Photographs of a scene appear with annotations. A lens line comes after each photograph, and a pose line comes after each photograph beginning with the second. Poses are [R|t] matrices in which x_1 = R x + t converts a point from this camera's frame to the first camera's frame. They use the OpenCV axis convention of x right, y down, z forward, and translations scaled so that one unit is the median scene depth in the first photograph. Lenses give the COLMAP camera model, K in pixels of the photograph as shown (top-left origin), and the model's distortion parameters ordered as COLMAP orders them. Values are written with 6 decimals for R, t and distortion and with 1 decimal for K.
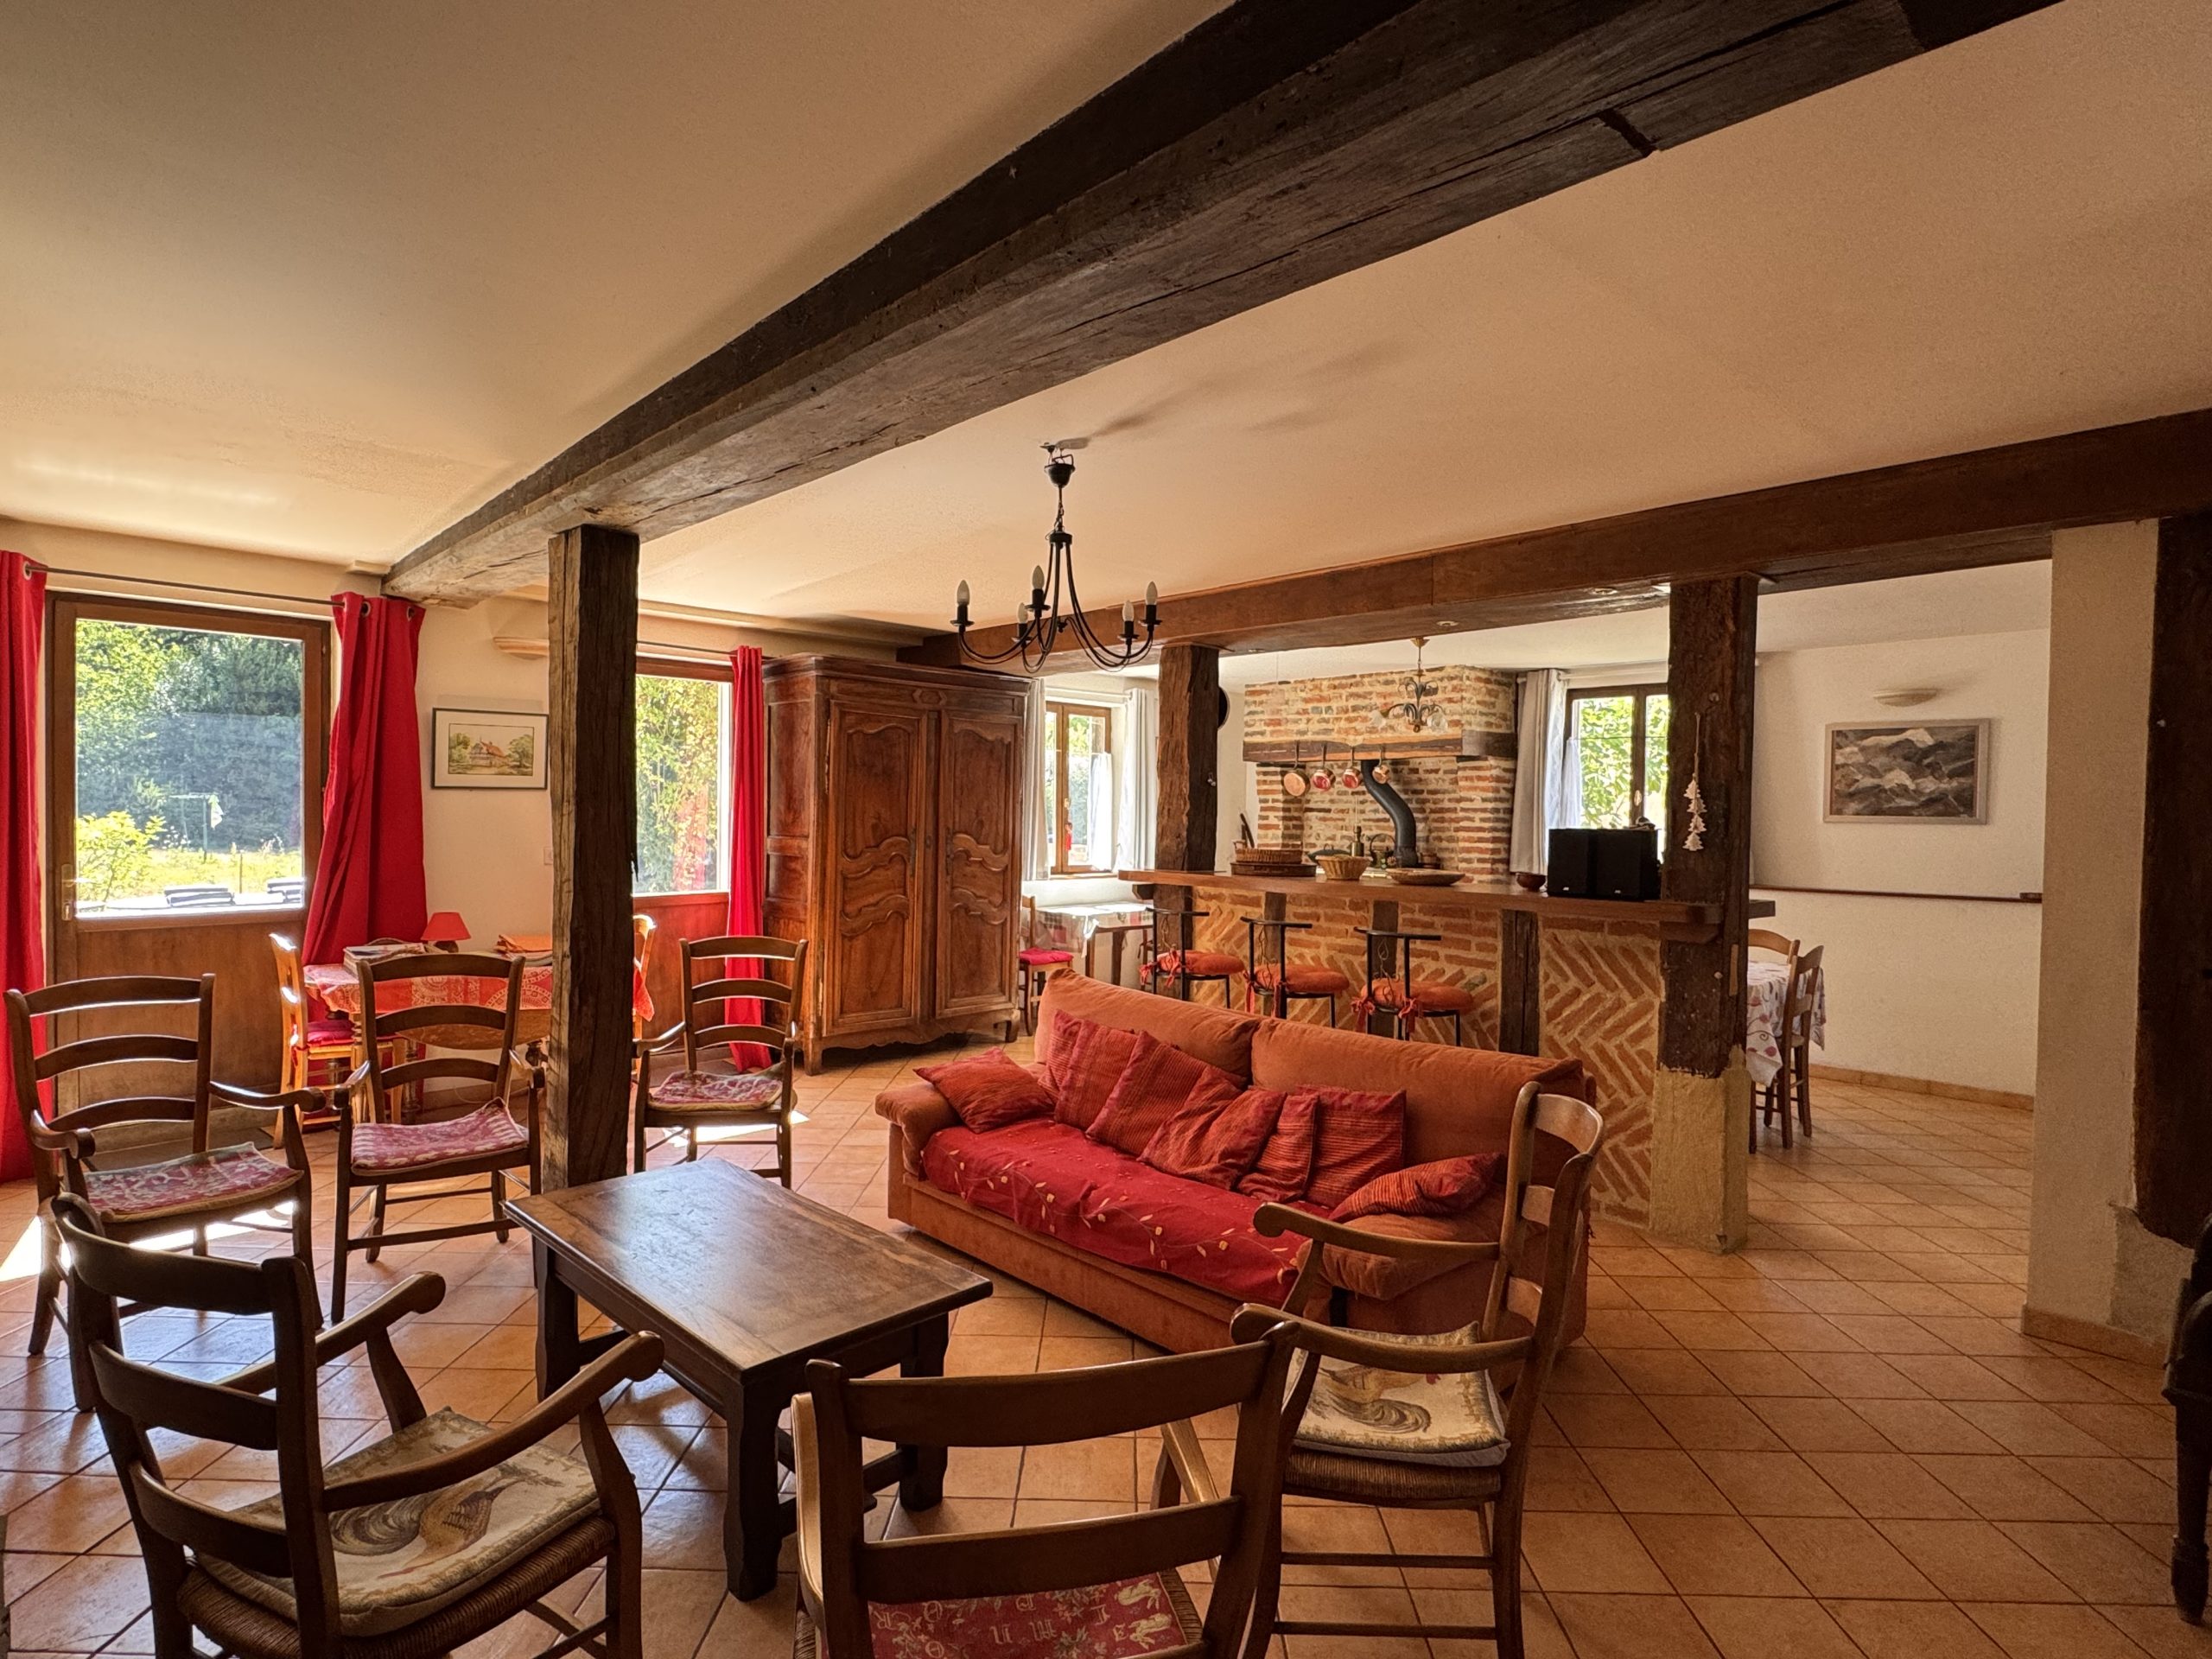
lens RADIAL K [[1159.3, 0, 1098.1], [0, 1159.3, 831.1], [0, 0, 1]] dist [0.001018, -0.000058]
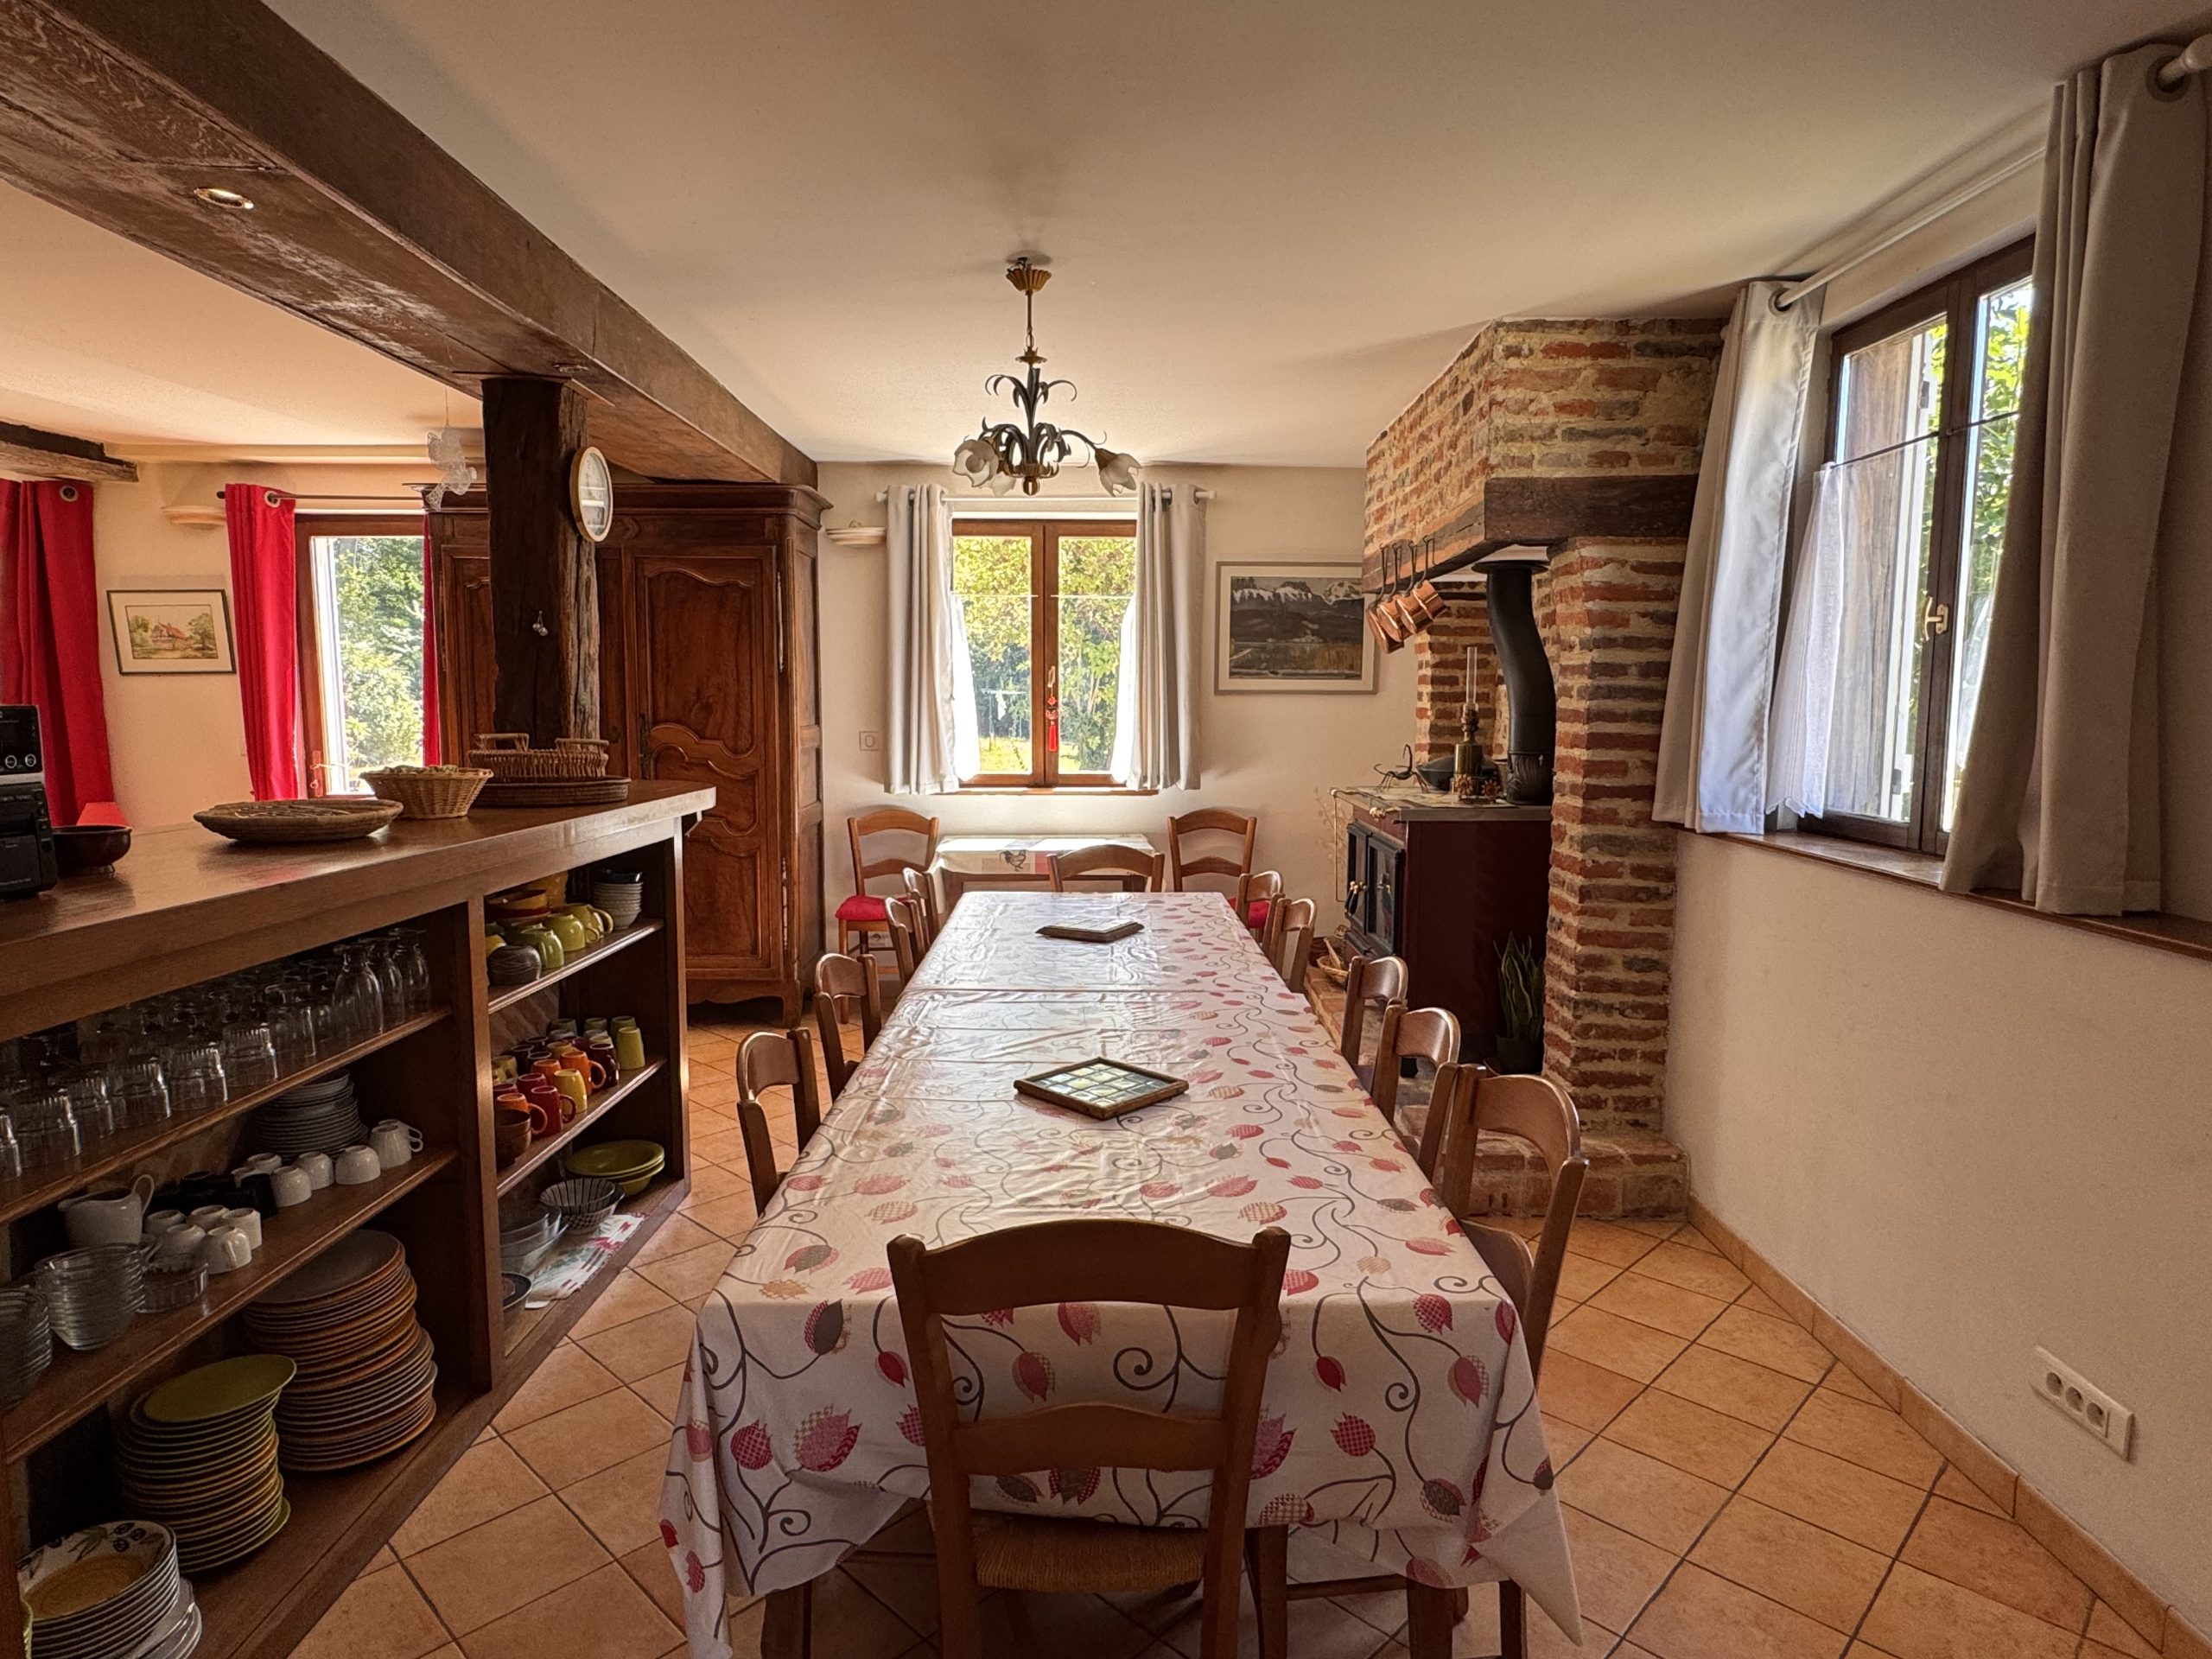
lens RADIAL K [[1300.3, 0, 1104.6], [0, 1300.3, 836.5], [0, 0, 1]] dist [0.001131, 0.000375]
pose [[0.711300, 0.062270, -0.700125, 0.543648], [-0.002557, 0.996291, 0.086013, 0.002166], [0.702884, -0.059391, 0.708821, 0.542338]]
